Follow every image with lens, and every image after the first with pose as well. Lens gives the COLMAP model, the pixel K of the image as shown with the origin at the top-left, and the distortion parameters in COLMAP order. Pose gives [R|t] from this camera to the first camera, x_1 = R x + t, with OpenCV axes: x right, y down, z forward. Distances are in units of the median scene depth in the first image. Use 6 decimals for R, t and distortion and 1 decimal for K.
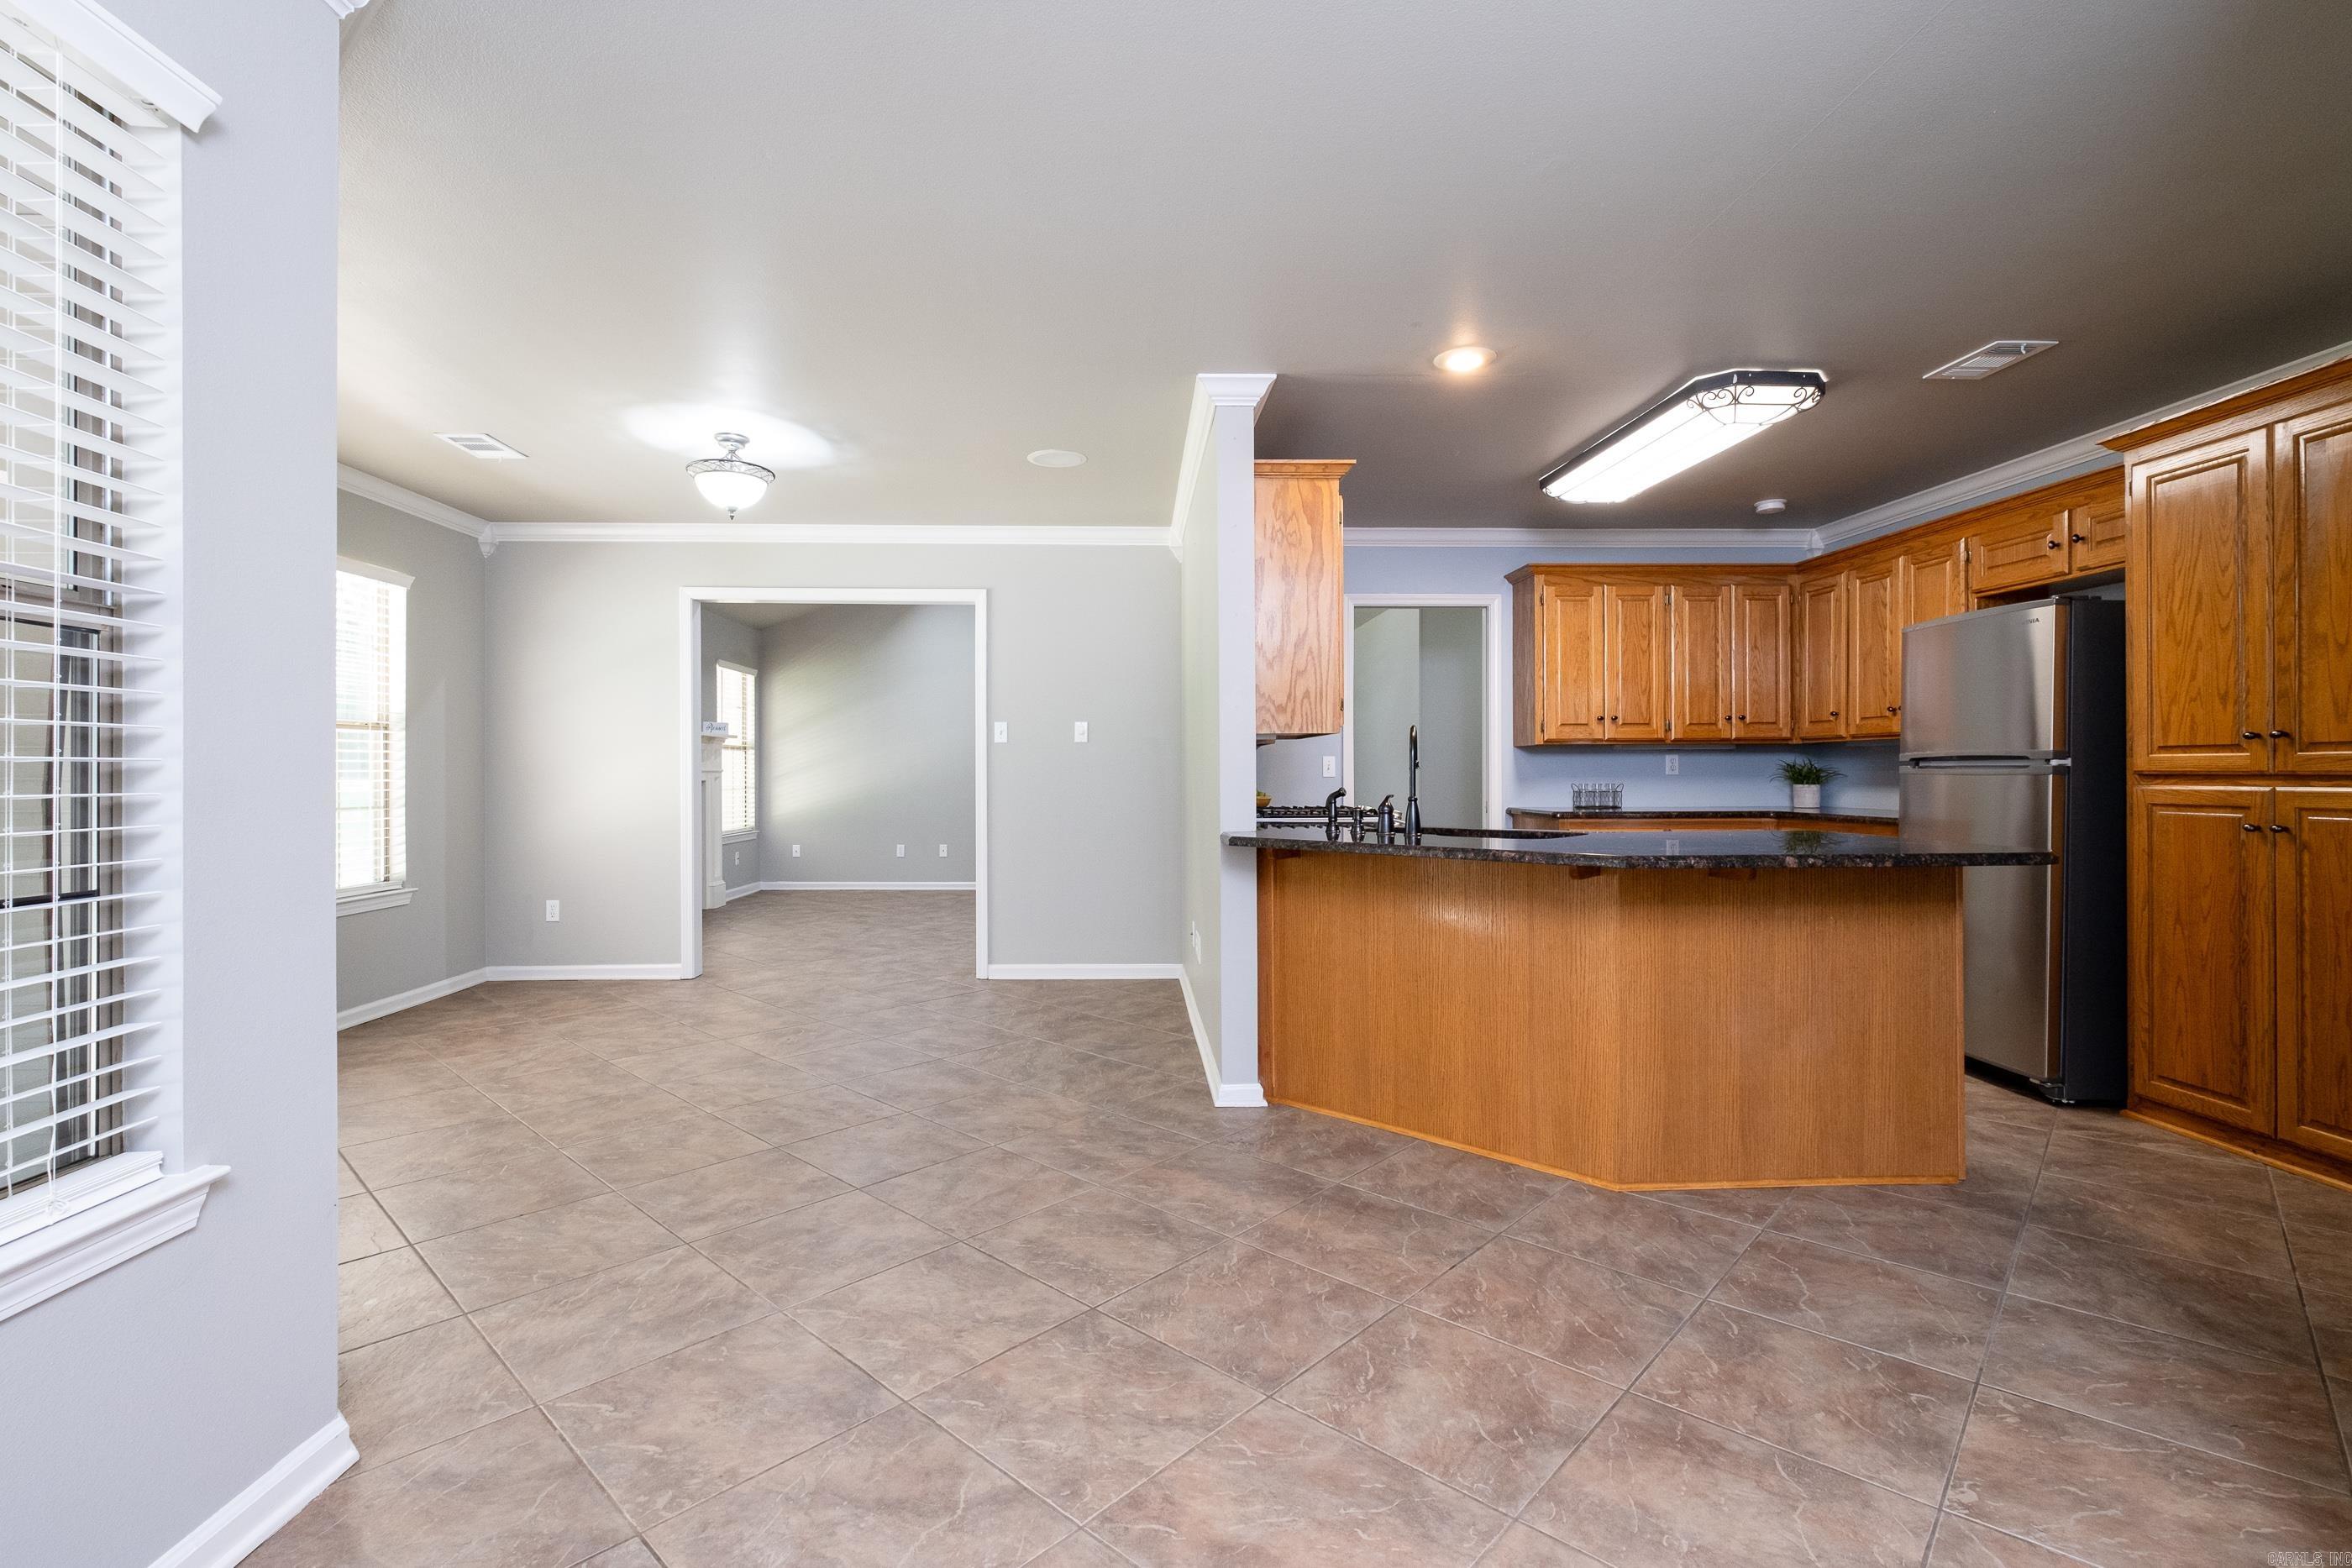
lens RADIAL K [[1027.0, 0, 1134.0], [0, 1027.0, 766.8], [0, 0, 1]] dist [-0.003160, -0.001122]
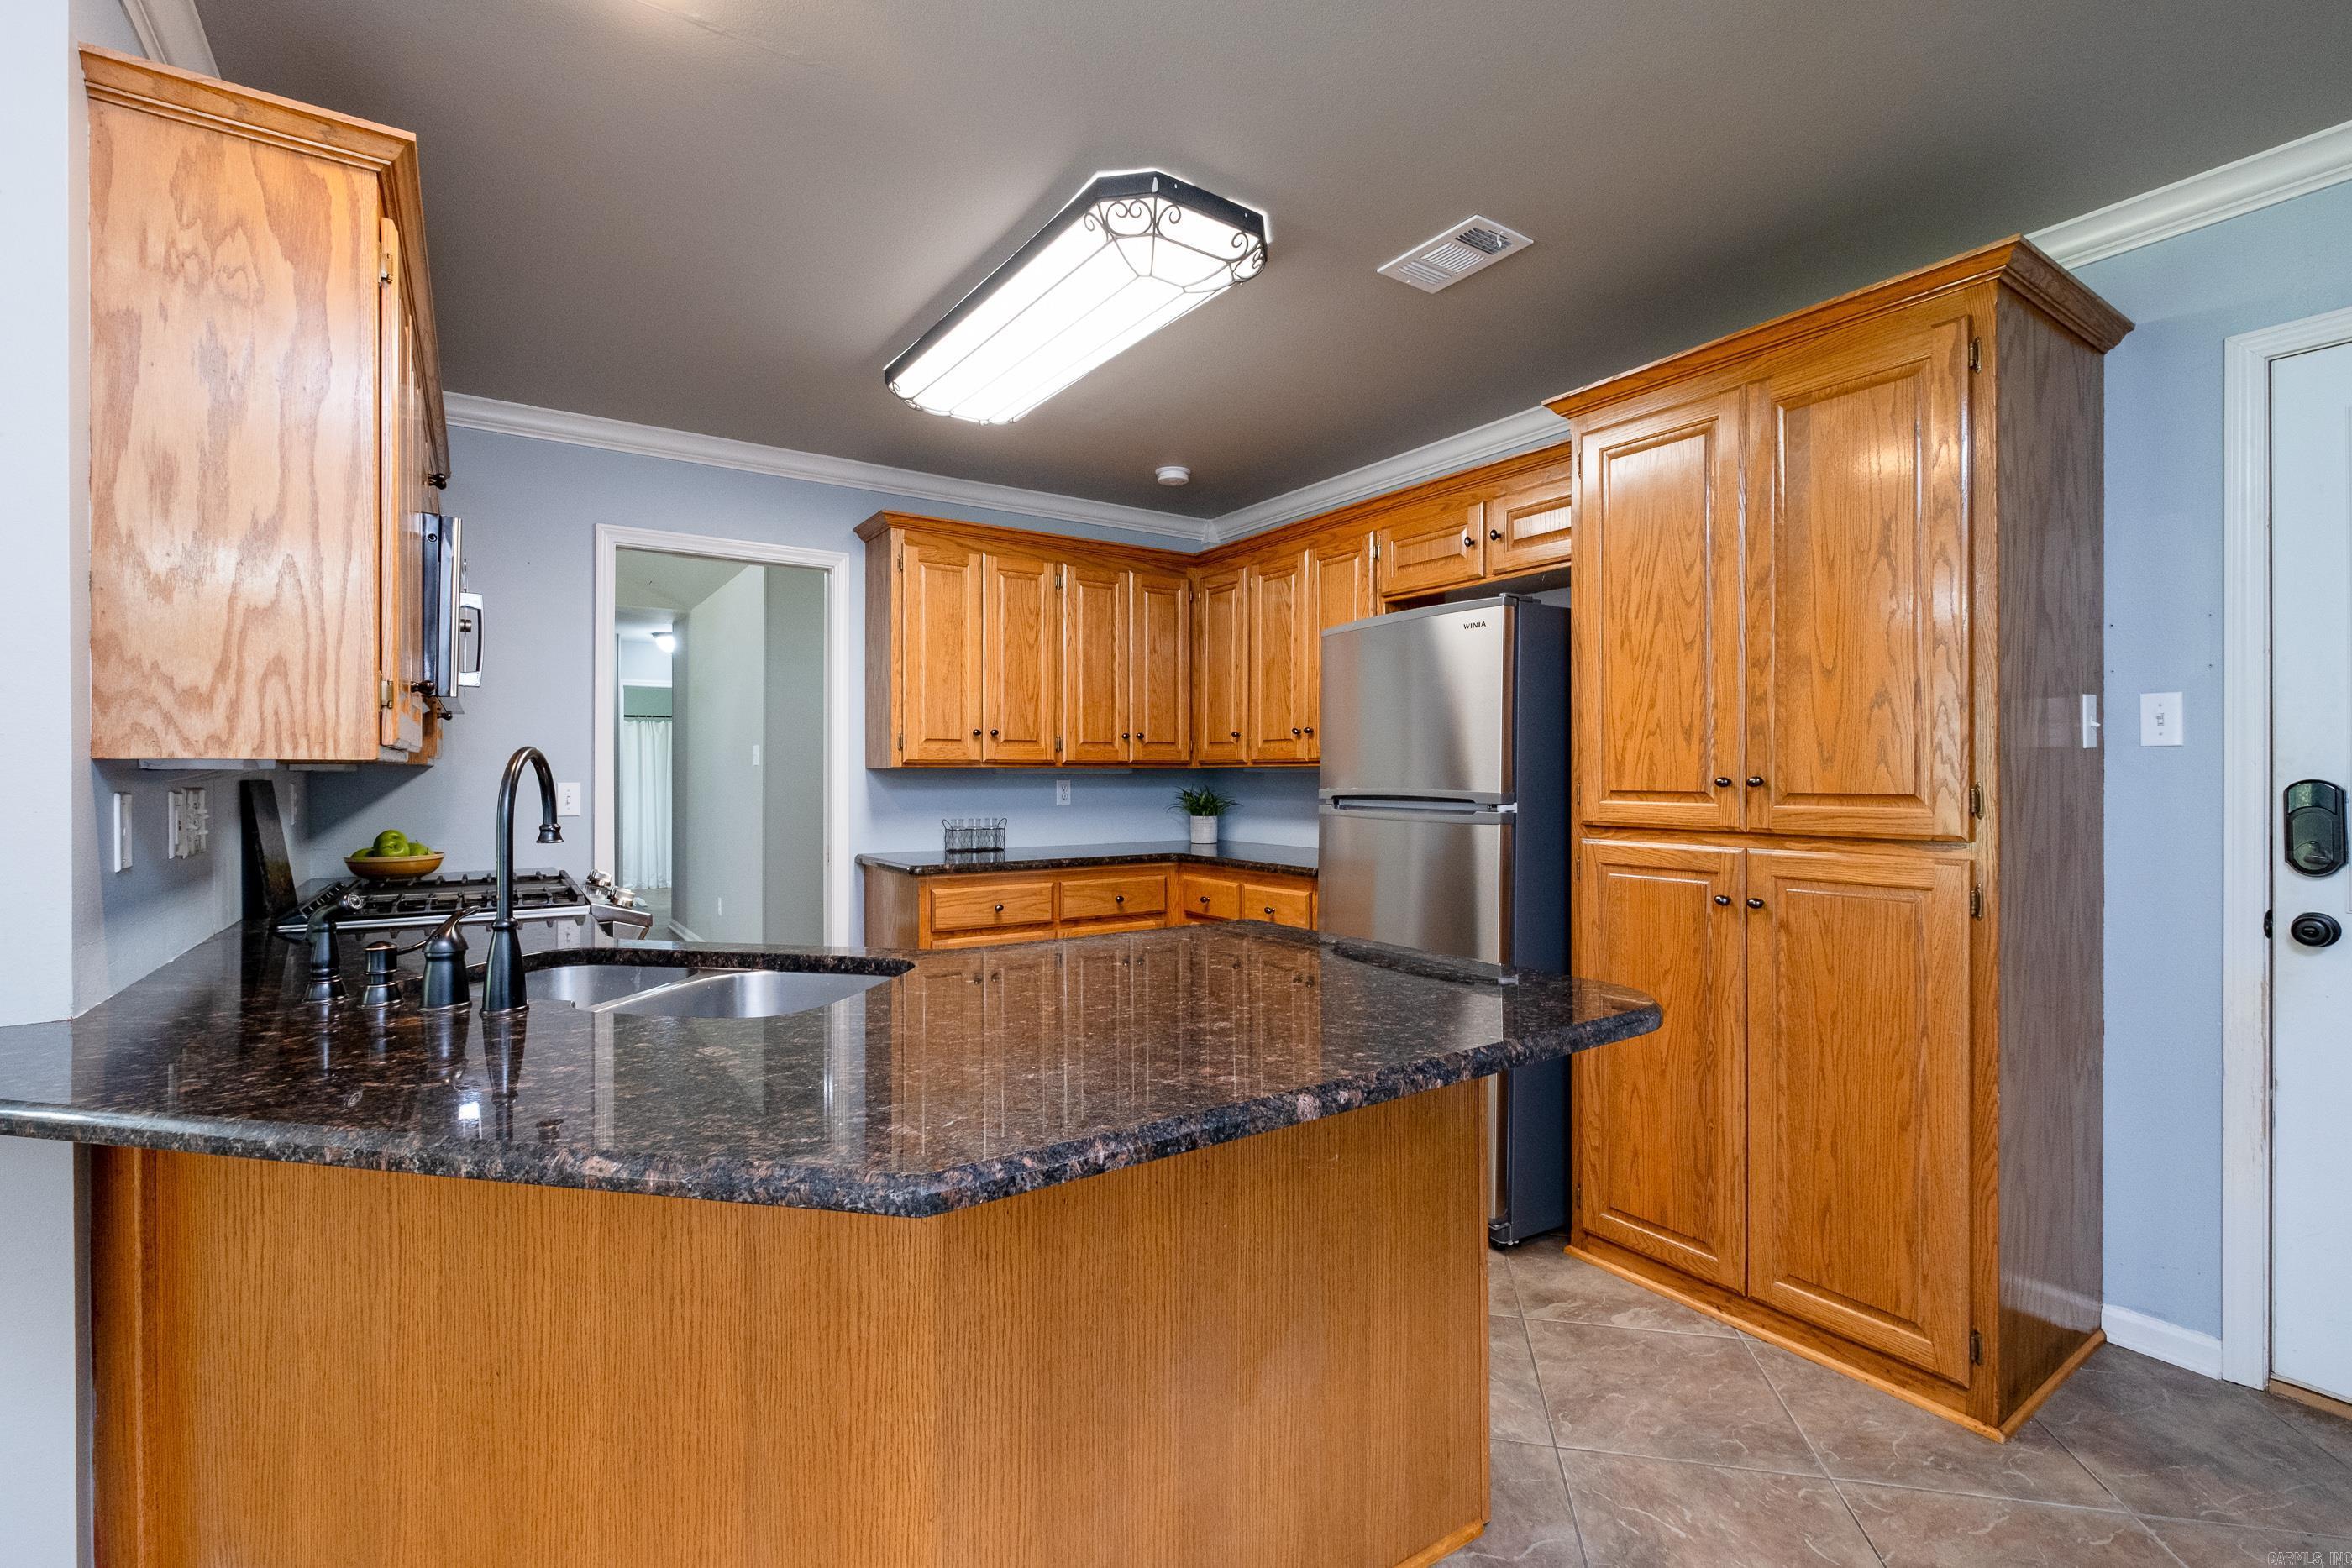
lens RADIAL K [[1027.0, 0, 1167.3], [0, 1027.0, 776.8], [0, 0, 1]] dist [-0.003160, -0.001122]
pose [[0.835923, 0.000489, 0.548846, 0.255184], [-0.003608, 0.999983, 0.004604, -0.030430], [-0.548834, -0.005828, 0.835911, 0.479233]]
